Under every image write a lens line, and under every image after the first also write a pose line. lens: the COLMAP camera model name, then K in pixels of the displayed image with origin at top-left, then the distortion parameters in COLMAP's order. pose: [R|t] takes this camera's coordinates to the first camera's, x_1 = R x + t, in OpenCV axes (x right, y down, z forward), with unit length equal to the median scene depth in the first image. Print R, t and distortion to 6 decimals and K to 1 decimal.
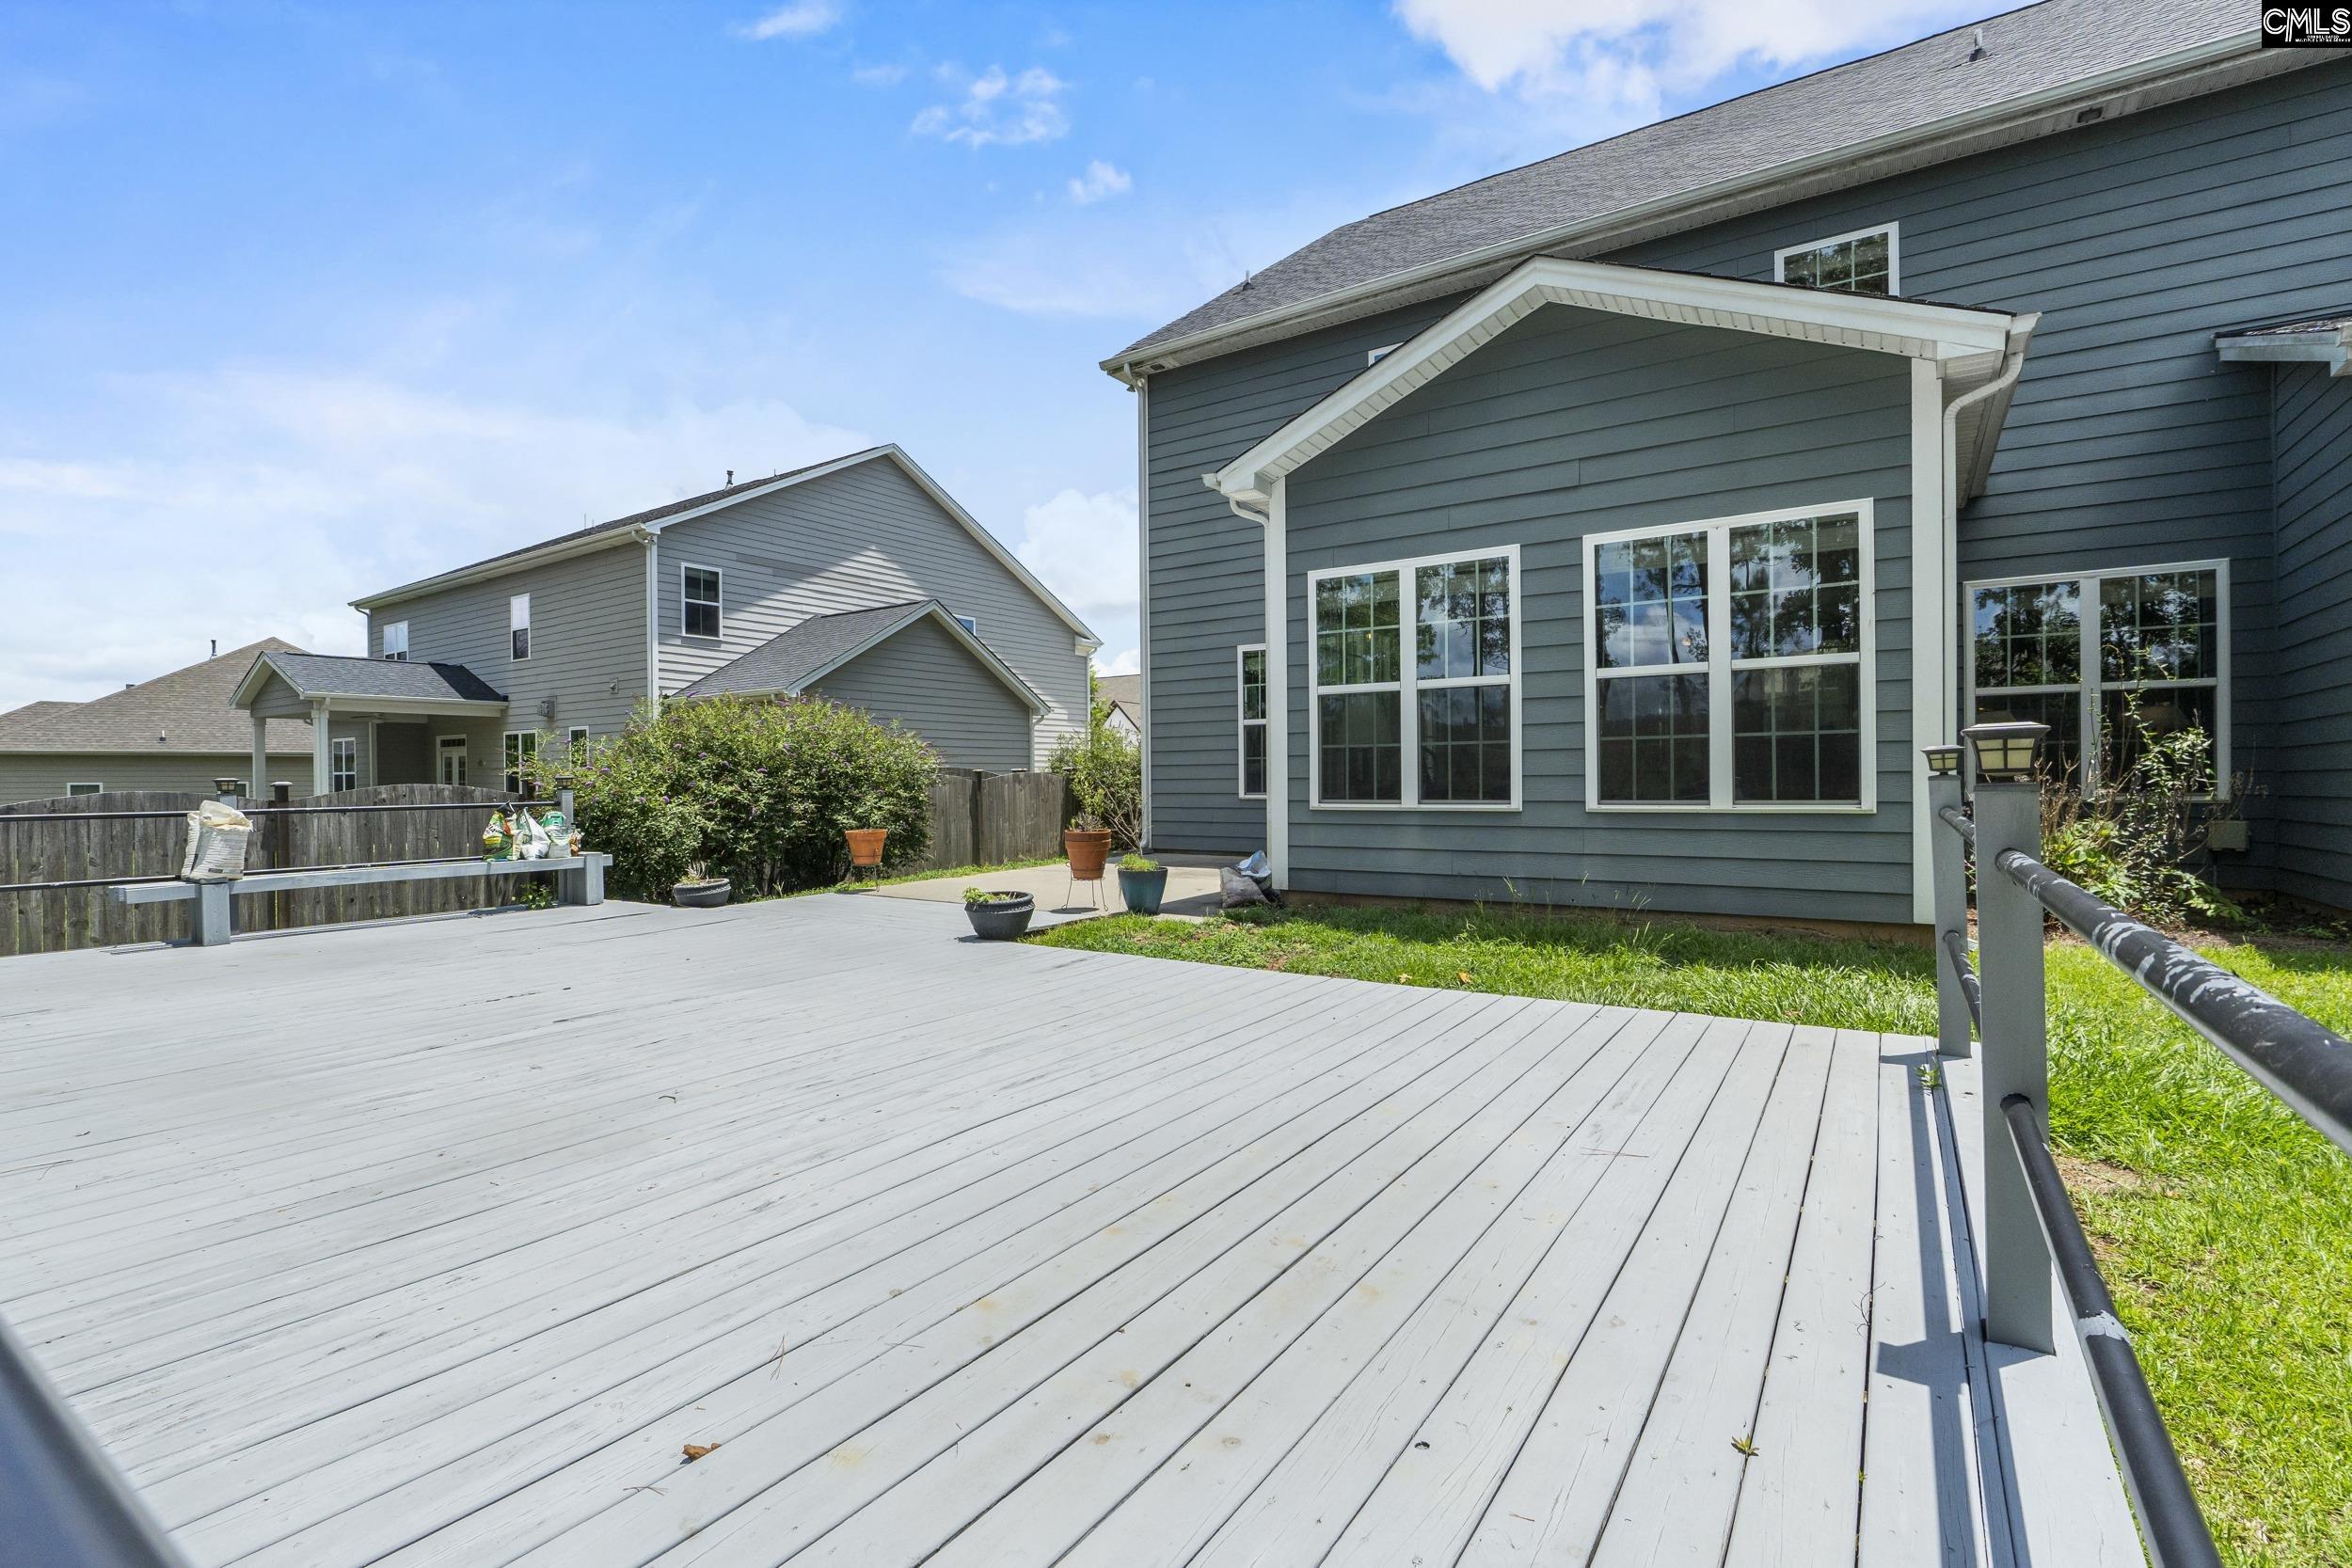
lens RADIAL K [[1067.6, 0, 1171.4], [0, 1067.6, 786.6], [0, 0, 1]] dist [-0.013693, 0.000028]
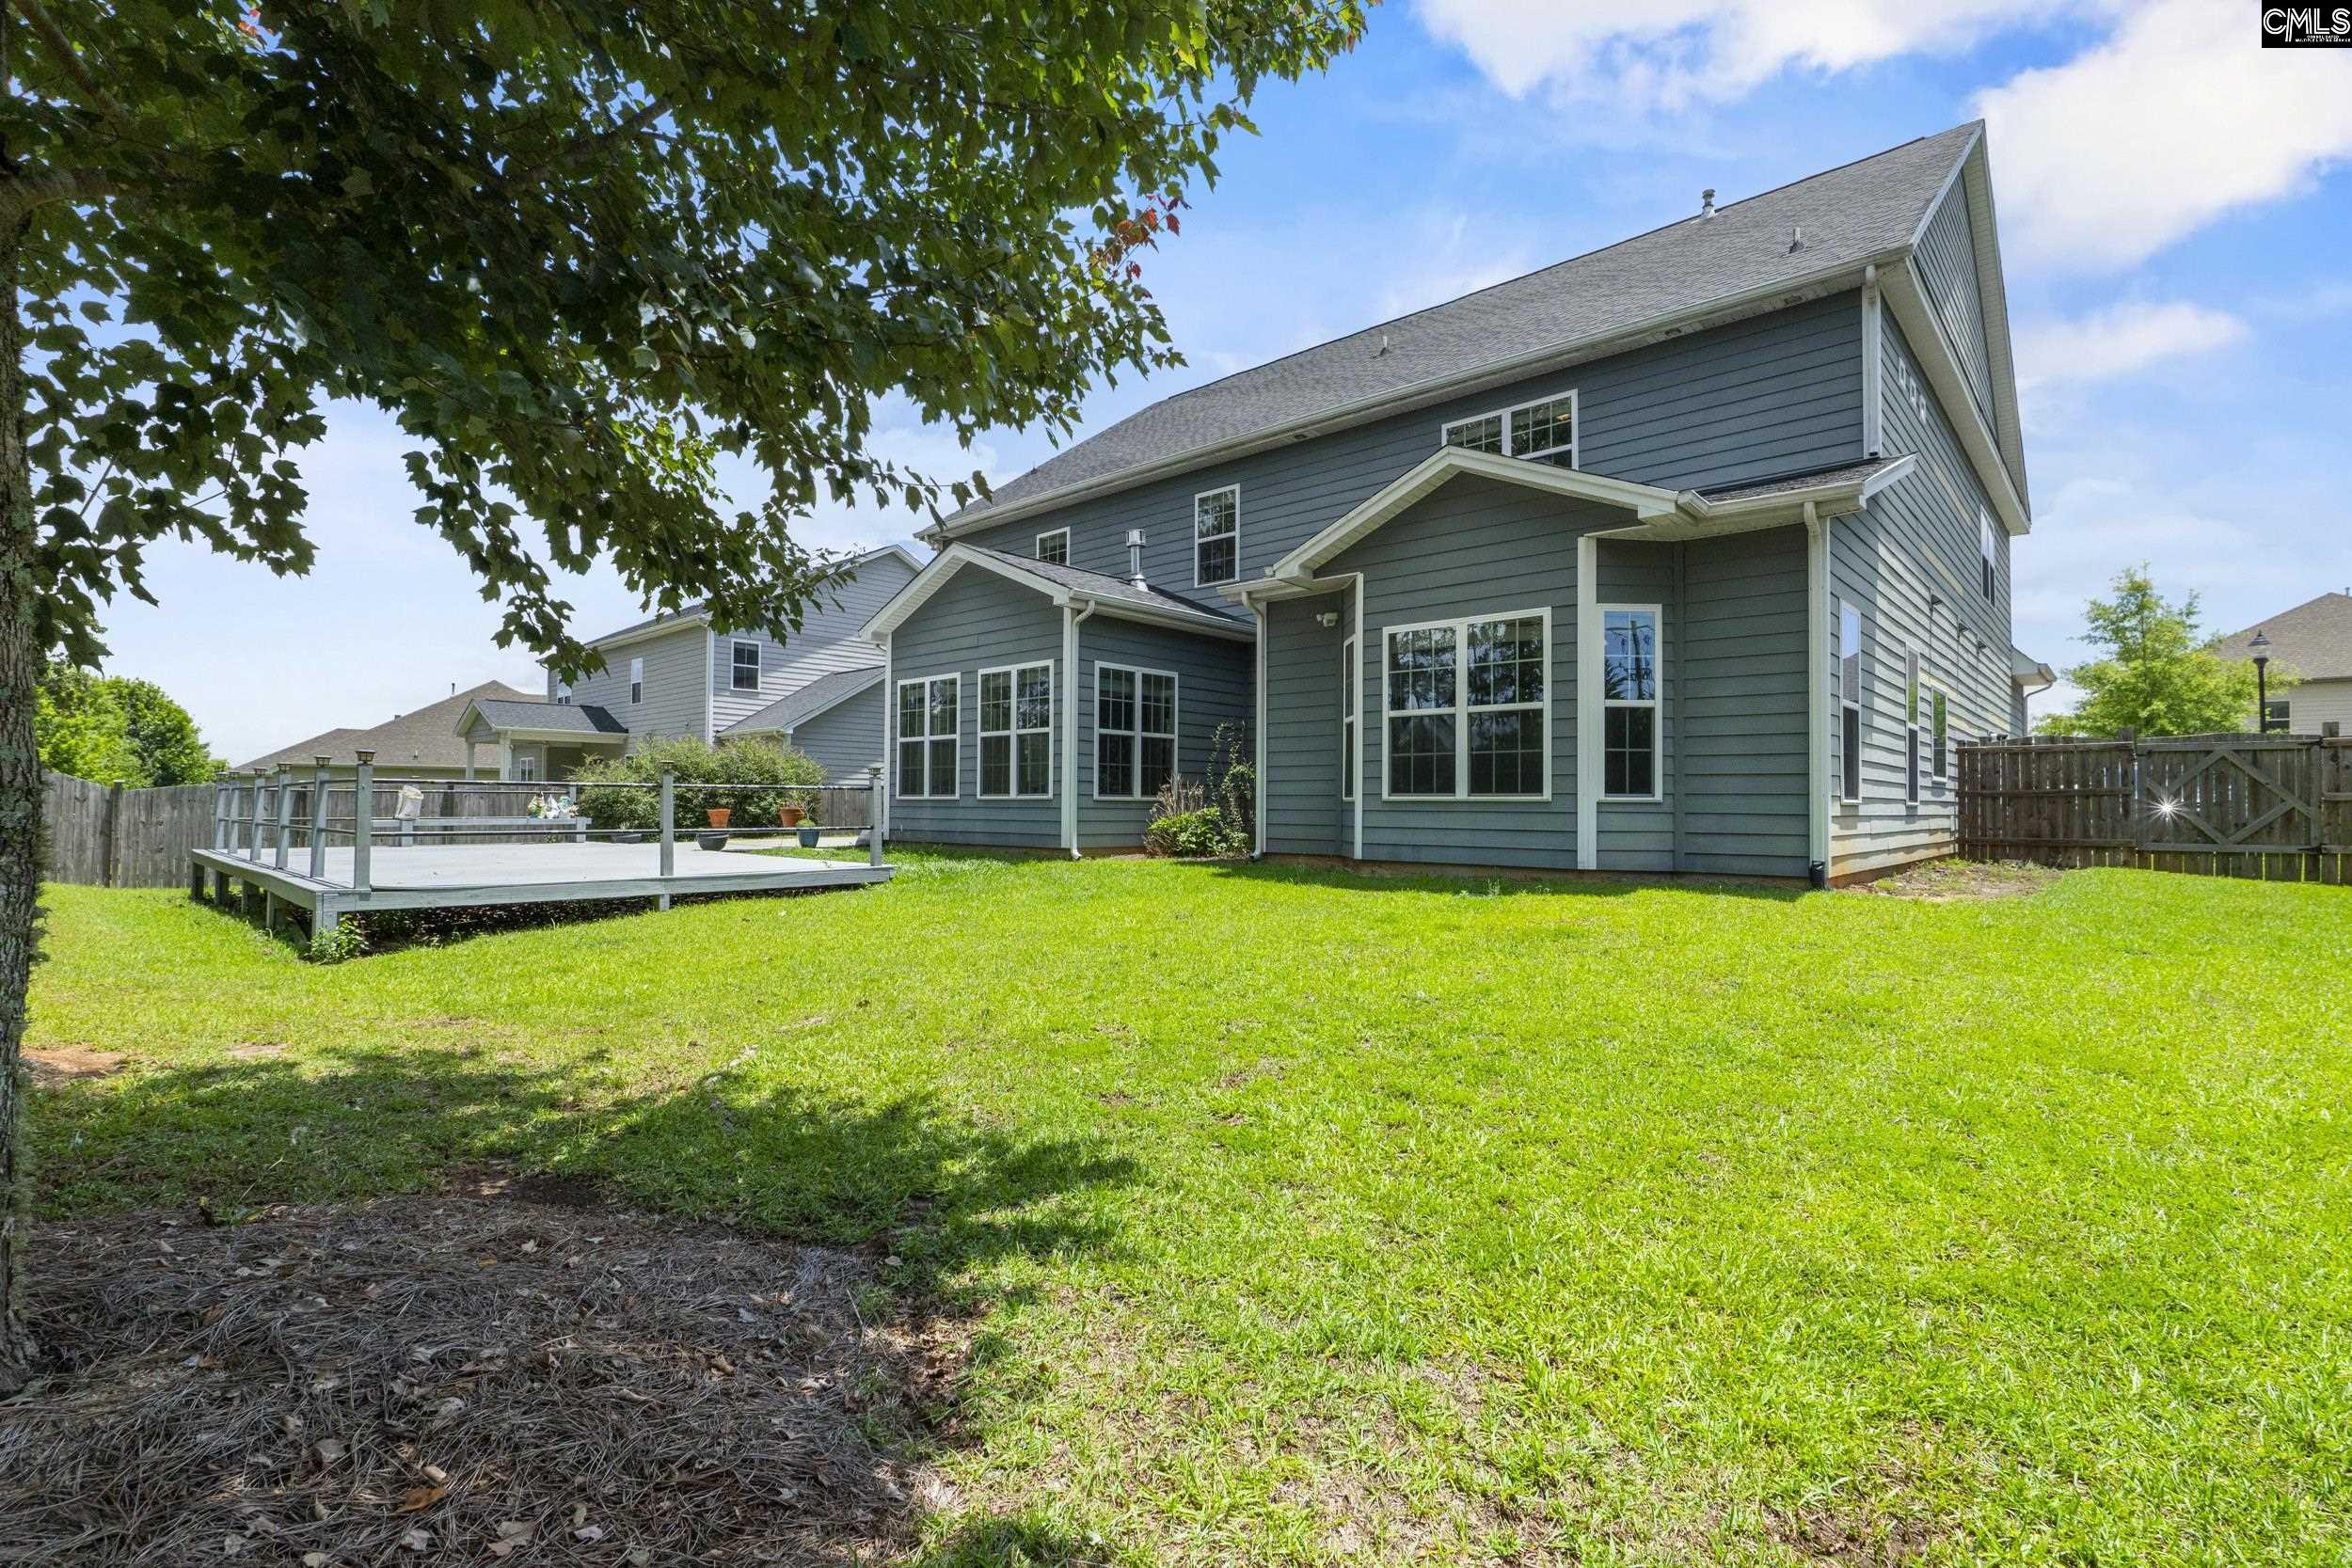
lens RADIAL K [[1067.6, 0, 1179.6], [0, 1067.6, 783.9], [0, 0, 1]] dist [-0.013693, 0.000028]
pose [[0.989060, 0.013803, -0.146869, 0.611812], [-0.017684, 0.999527, -0.025154, 0.021354], [0.146452, 0.027476, 0.988836, -0.581886]]
